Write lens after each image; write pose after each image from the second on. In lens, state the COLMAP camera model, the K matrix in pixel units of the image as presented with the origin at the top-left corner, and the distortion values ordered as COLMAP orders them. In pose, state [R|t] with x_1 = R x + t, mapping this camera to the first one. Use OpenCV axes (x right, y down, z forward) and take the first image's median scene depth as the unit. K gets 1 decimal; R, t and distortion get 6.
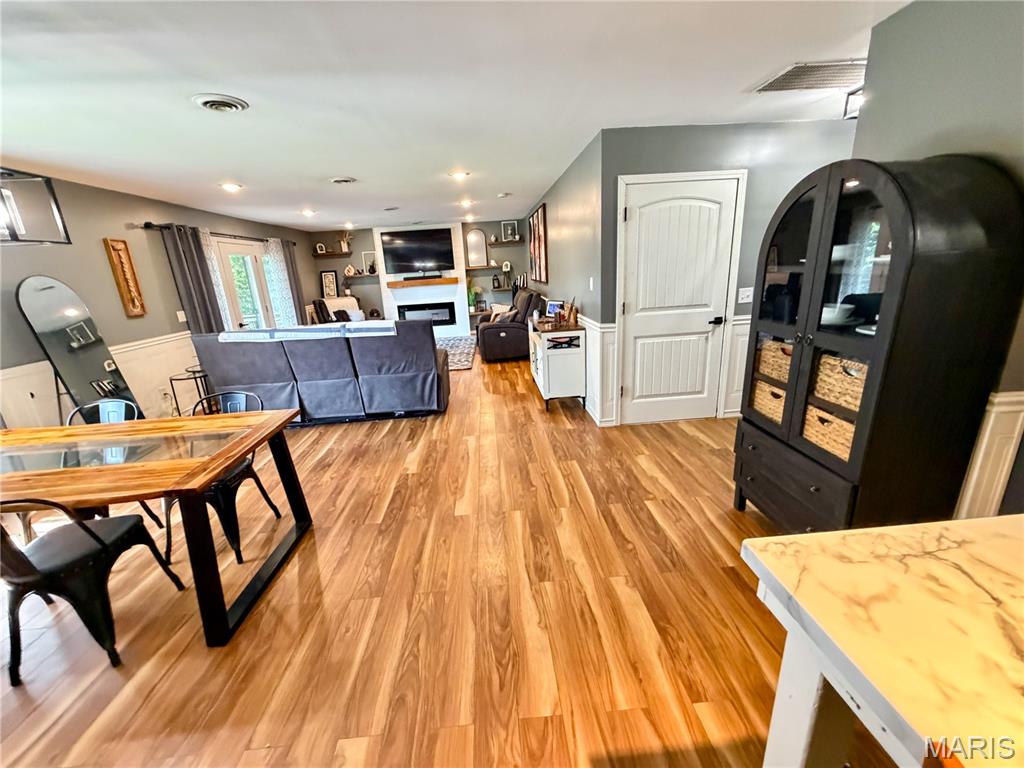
lens RADIAL K [[407.4, 0, 510.2], [0, 407.4, 384.4], [0, 0, 1]] dist [0.000797, 0.000171]
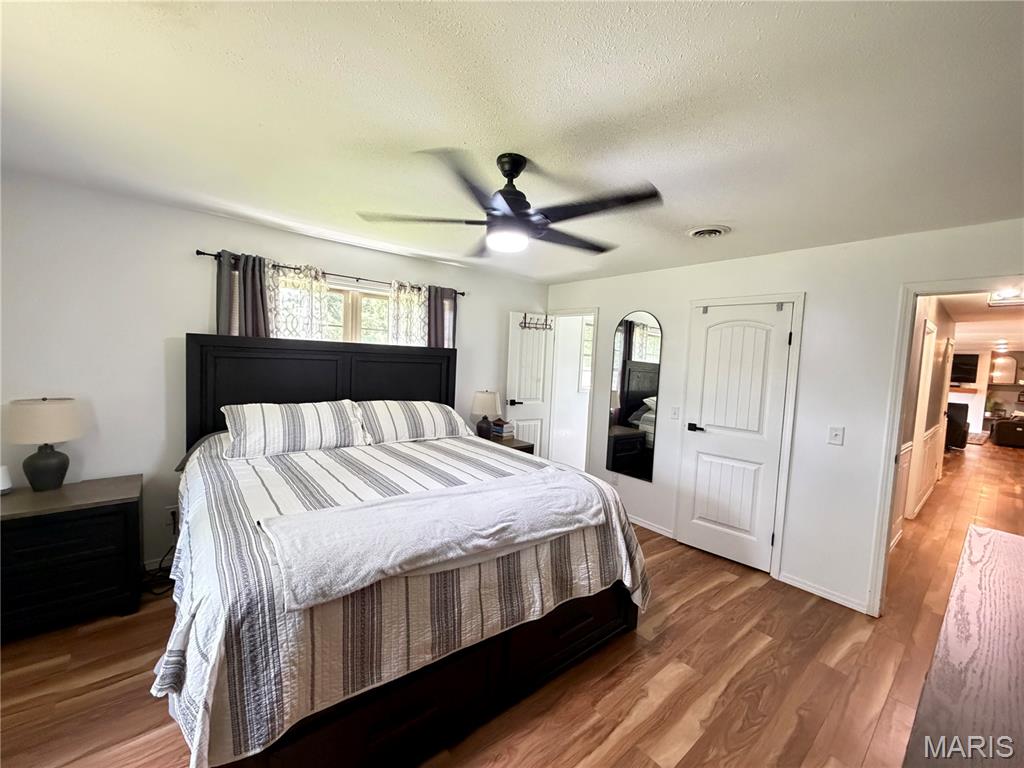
lens RADIAL K [[407.4, 0, 510.6], [0, 407.4, 383.3], [0, 0, 1]] dist [0.000797, 0.000171]
pose [[0.576623, 0.128782, -0.806797, 0.064657], [-0.304969, 0.950051, -0.066315, 0.270848], [0.757957, 0.284287, 0.587096, -0.936917]]
